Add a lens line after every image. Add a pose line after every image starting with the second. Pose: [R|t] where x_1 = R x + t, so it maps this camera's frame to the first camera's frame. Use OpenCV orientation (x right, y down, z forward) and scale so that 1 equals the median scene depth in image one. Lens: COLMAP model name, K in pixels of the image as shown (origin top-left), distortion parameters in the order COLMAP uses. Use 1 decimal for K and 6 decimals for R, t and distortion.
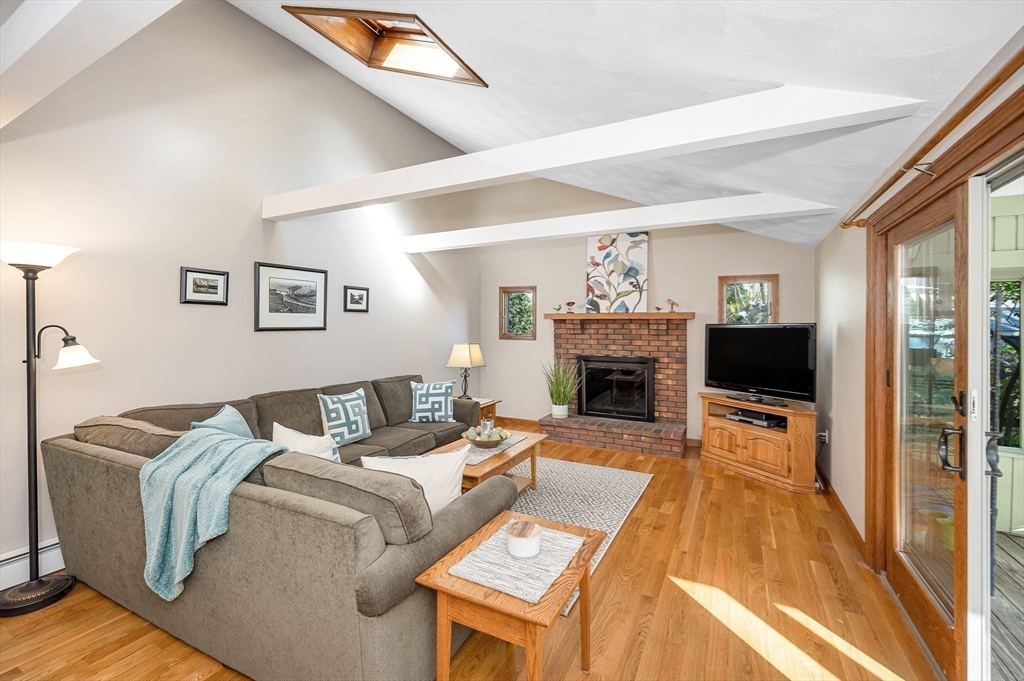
lens RADIAL K [[420.8, 0, 514.5], [0, 420.8, 332.5], [0, 0, 1]] dist [0.000866, -0.000122]
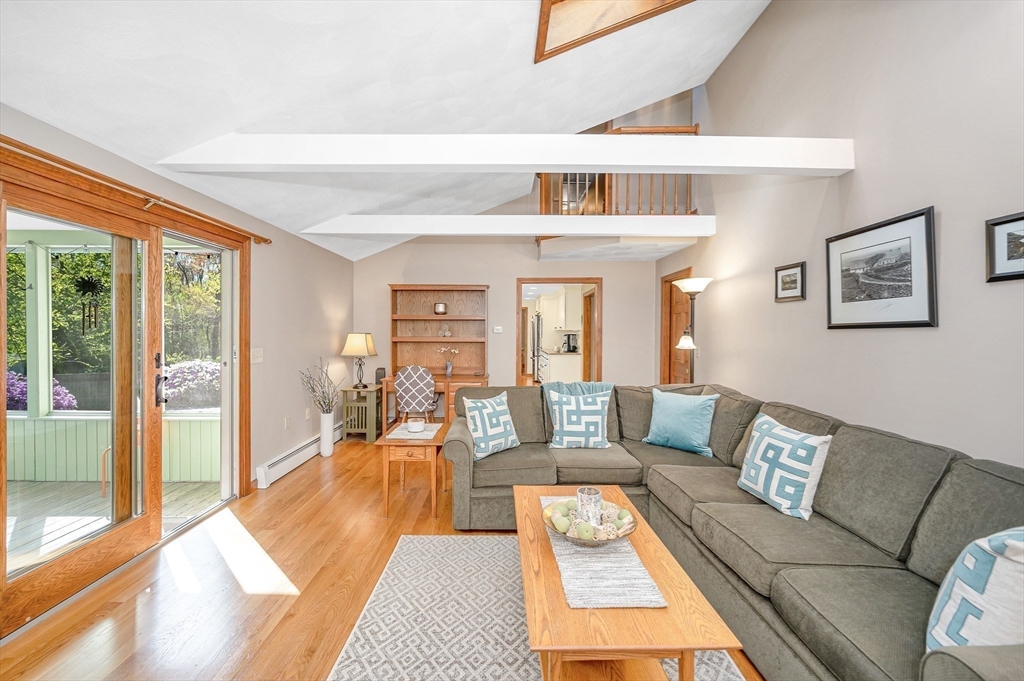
lens RADIAL K [[420.8, 0, 508.6], [0, 420.8, 334.0], [0, 0, 1]] dist [0.000866, -0.000122]
pose [[-0.872854, 0.003725, -0.487967, 0.260380], [-0.004516, 0.999866, 0.015711, -0.002876], [0.487960, 0.015917, -0.872721, 1.336501]]
